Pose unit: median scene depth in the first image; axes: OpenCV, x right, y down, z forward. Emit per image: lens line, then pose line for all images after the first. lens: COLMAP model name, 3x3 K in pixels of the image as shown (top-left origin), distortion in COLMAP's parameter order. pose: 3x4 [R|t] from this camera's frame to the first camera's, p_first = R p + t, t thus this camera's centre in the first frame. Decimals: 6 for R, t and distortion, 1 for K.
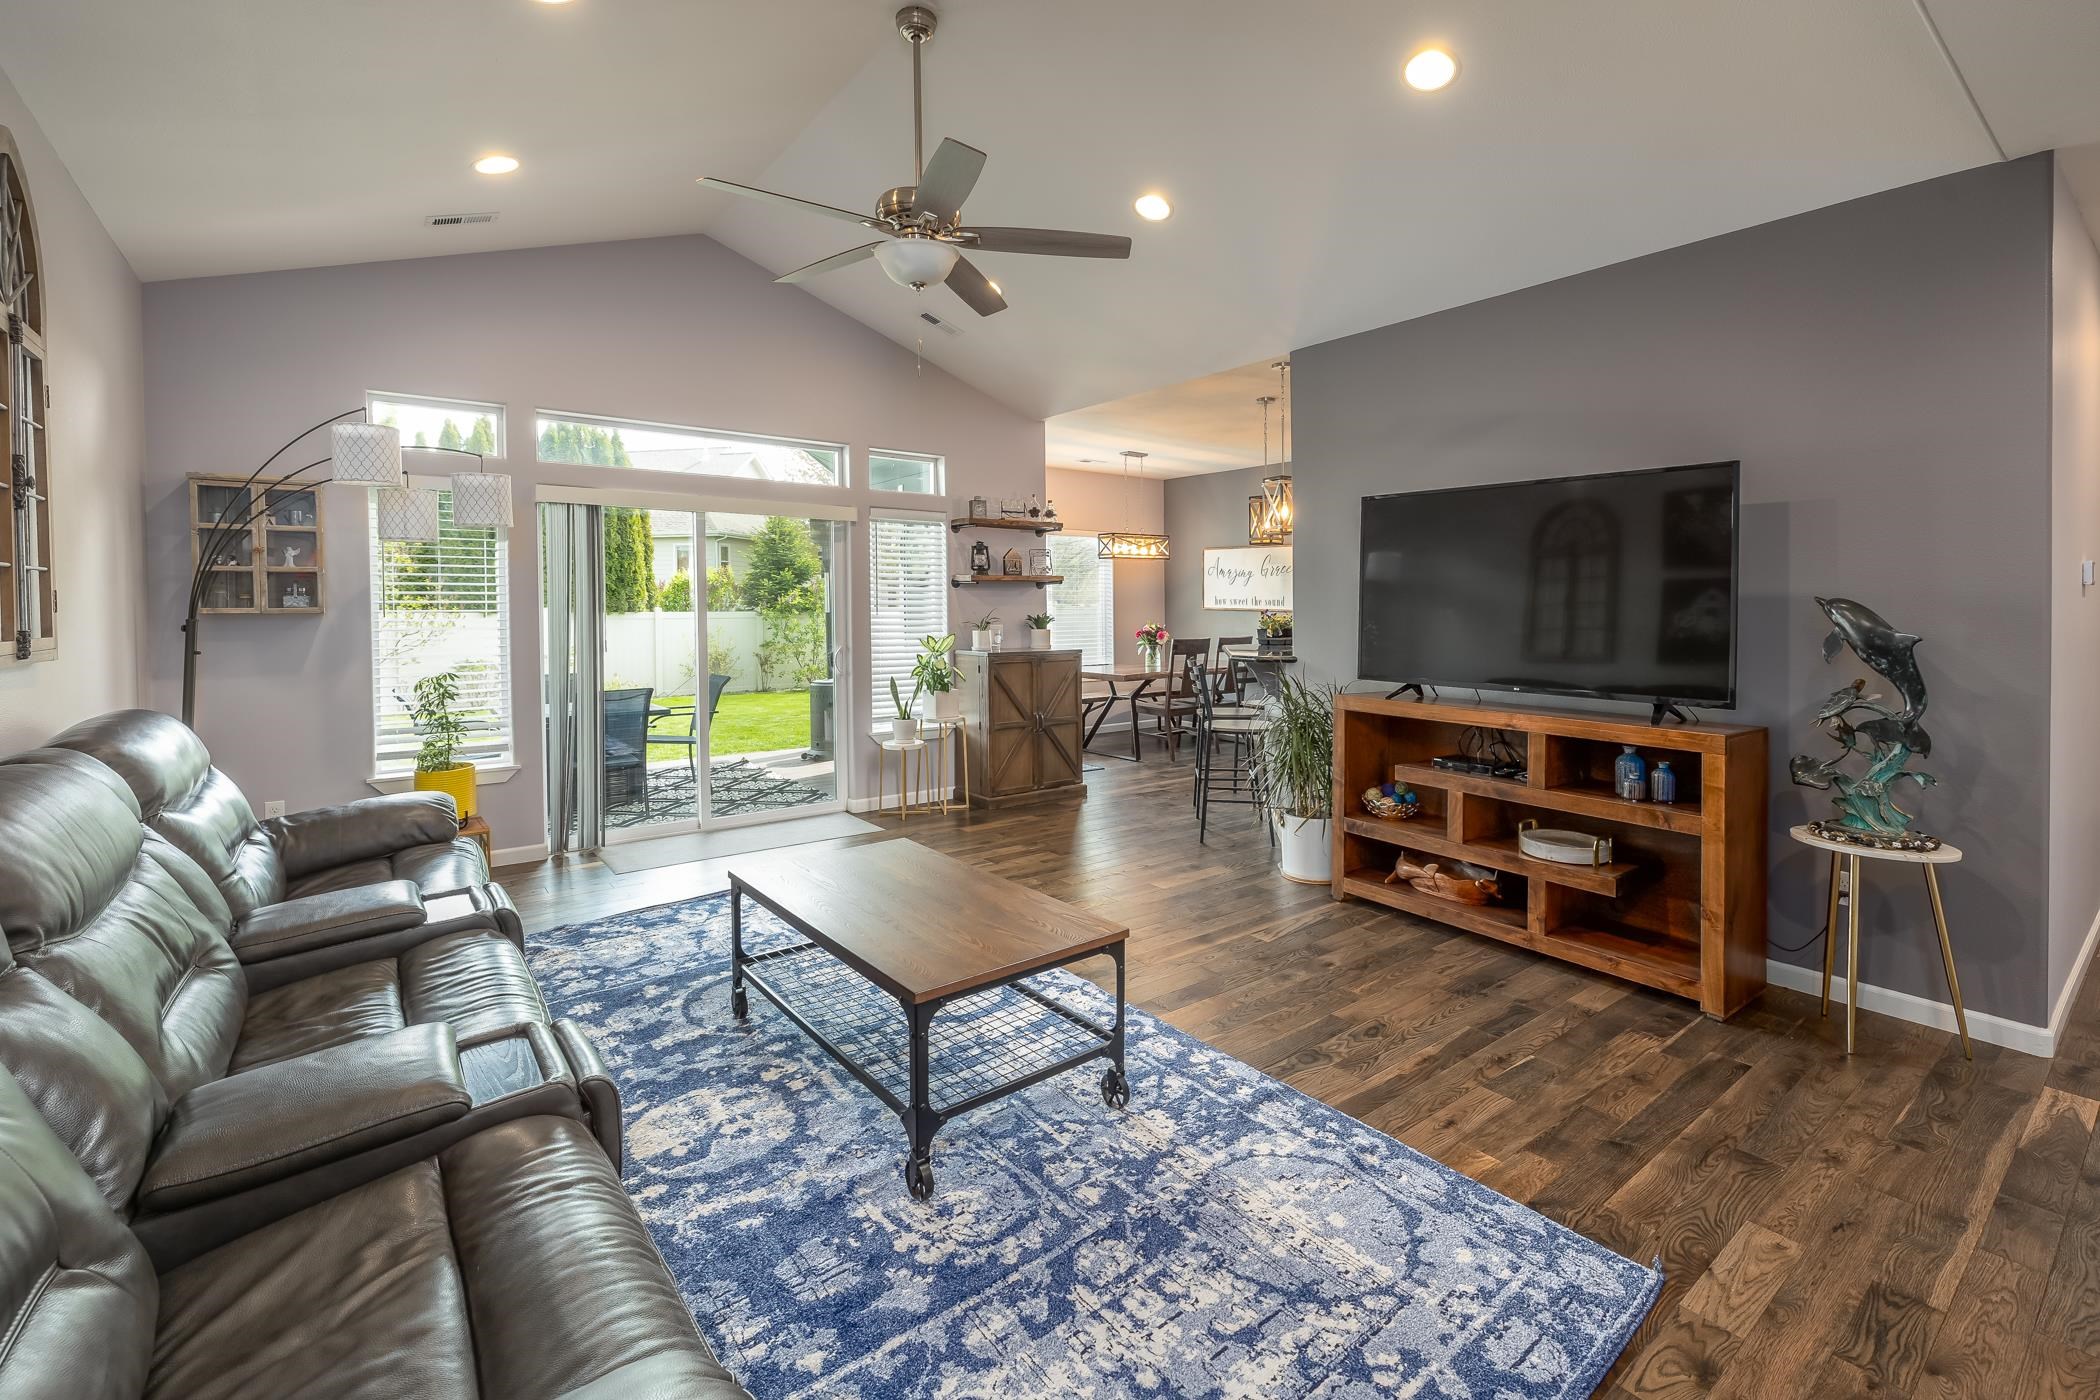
lens RADIAL K [[906.4, 0, 1046.4], [0, 906.4, 587.1], [0, 0, 1]] dist [-0.000373, 0.000288]
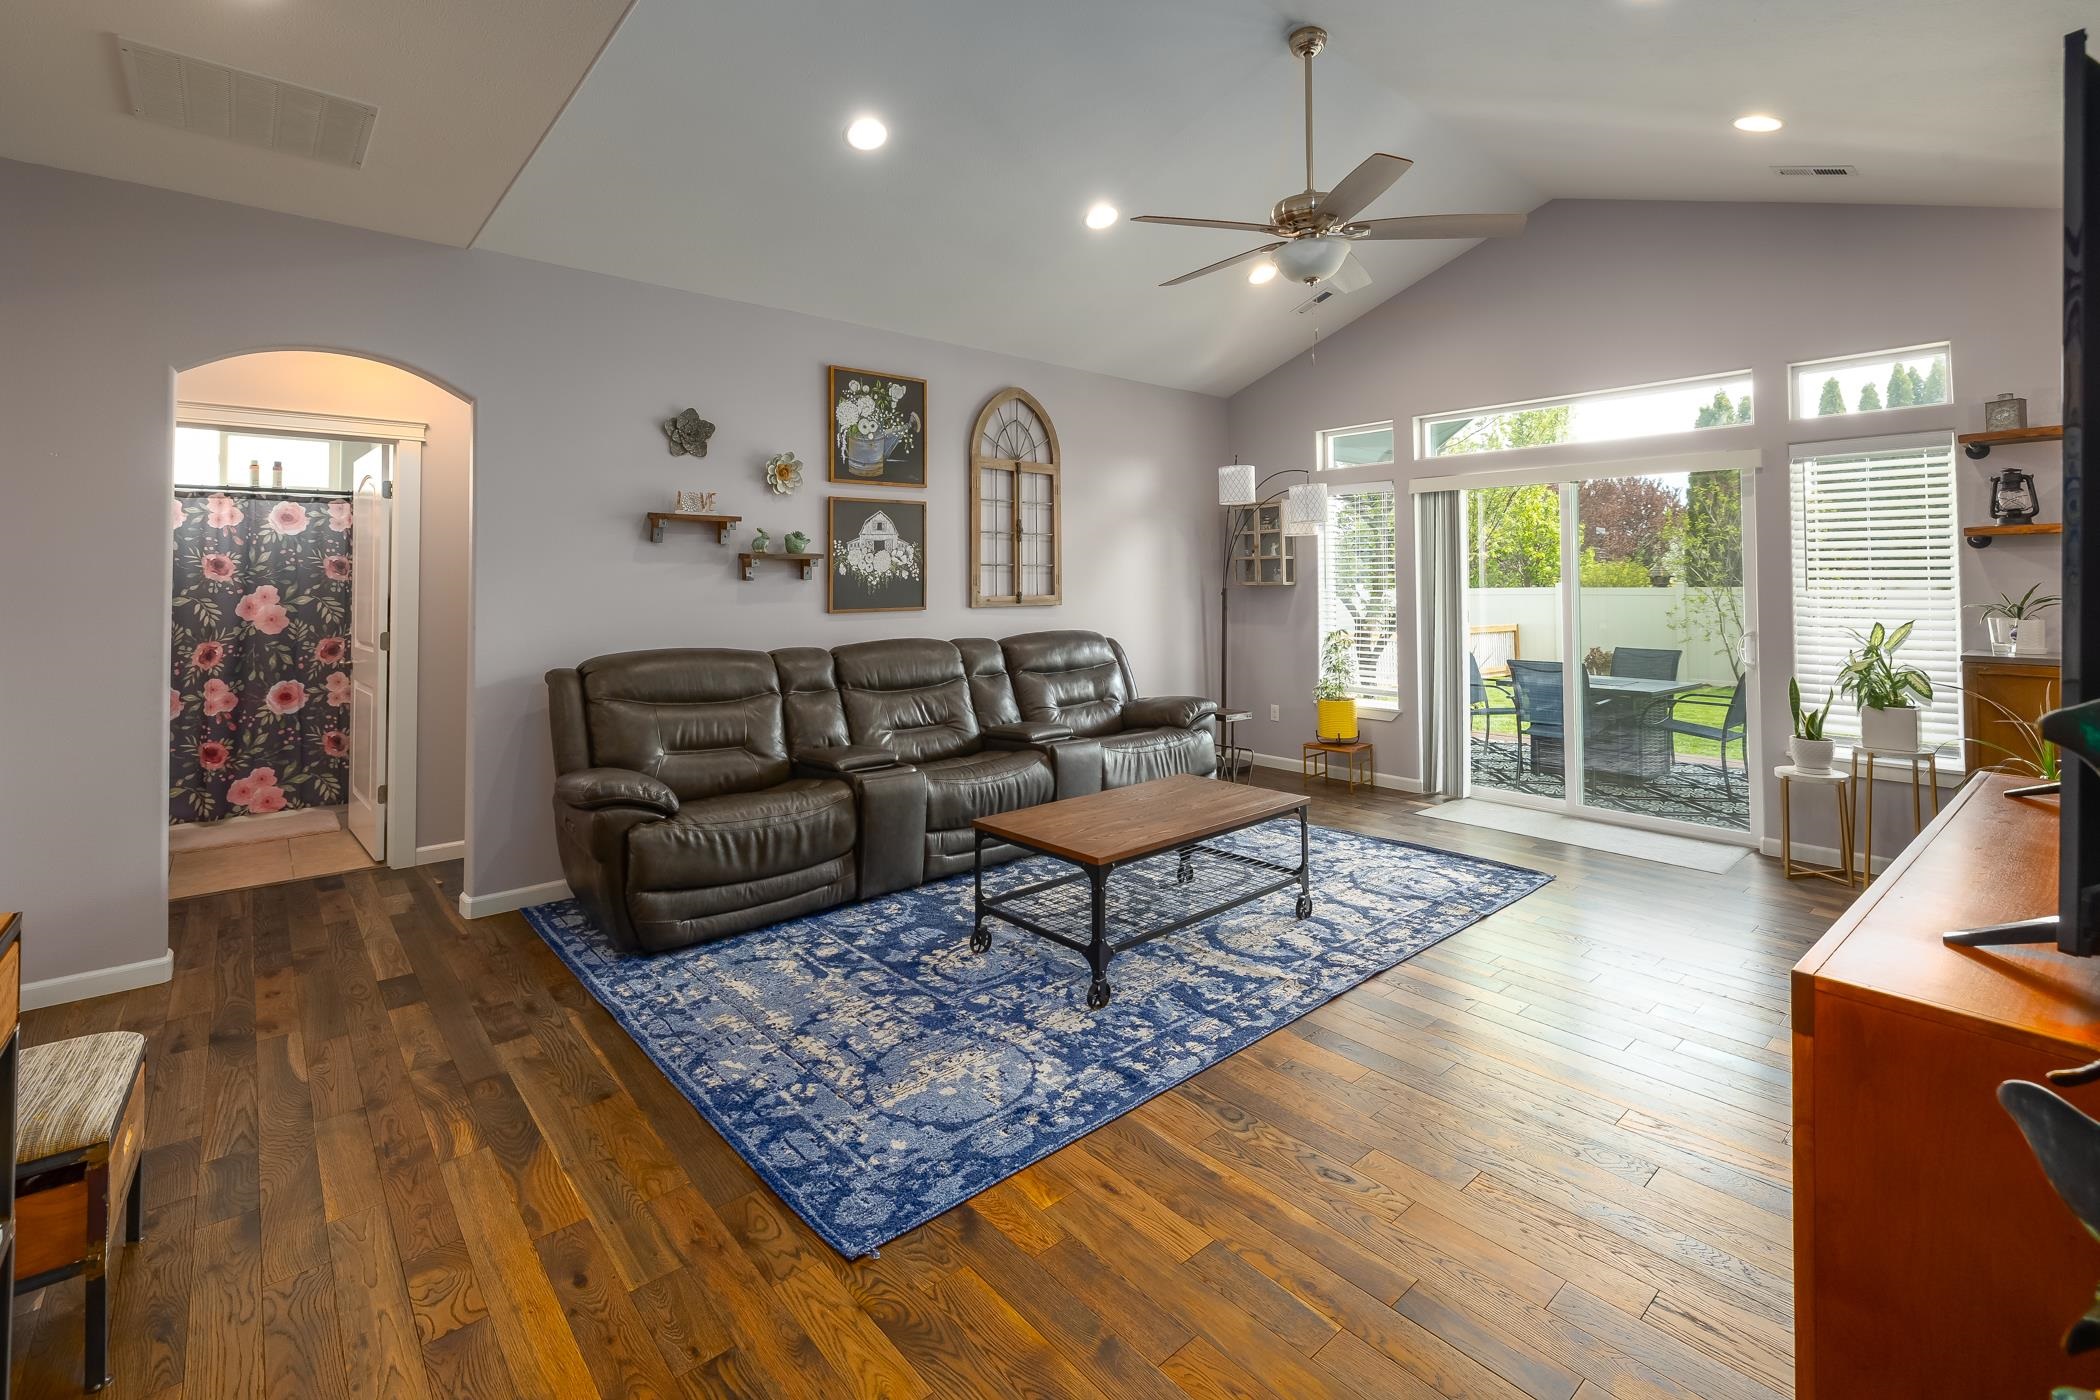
lens RADIAL K [[944.2, 0, 1044.0], [0, 944.2, 563.9], [0, 0, 1]] dist [-0.001677, -0.000008]
pose [[0.057383, -0.018457, -0.998182, 1.399168], [0.022792, 0.999593, -0.017173, 0.020773], [0.998092, -0.021765, 0.057780, 0.941351]]
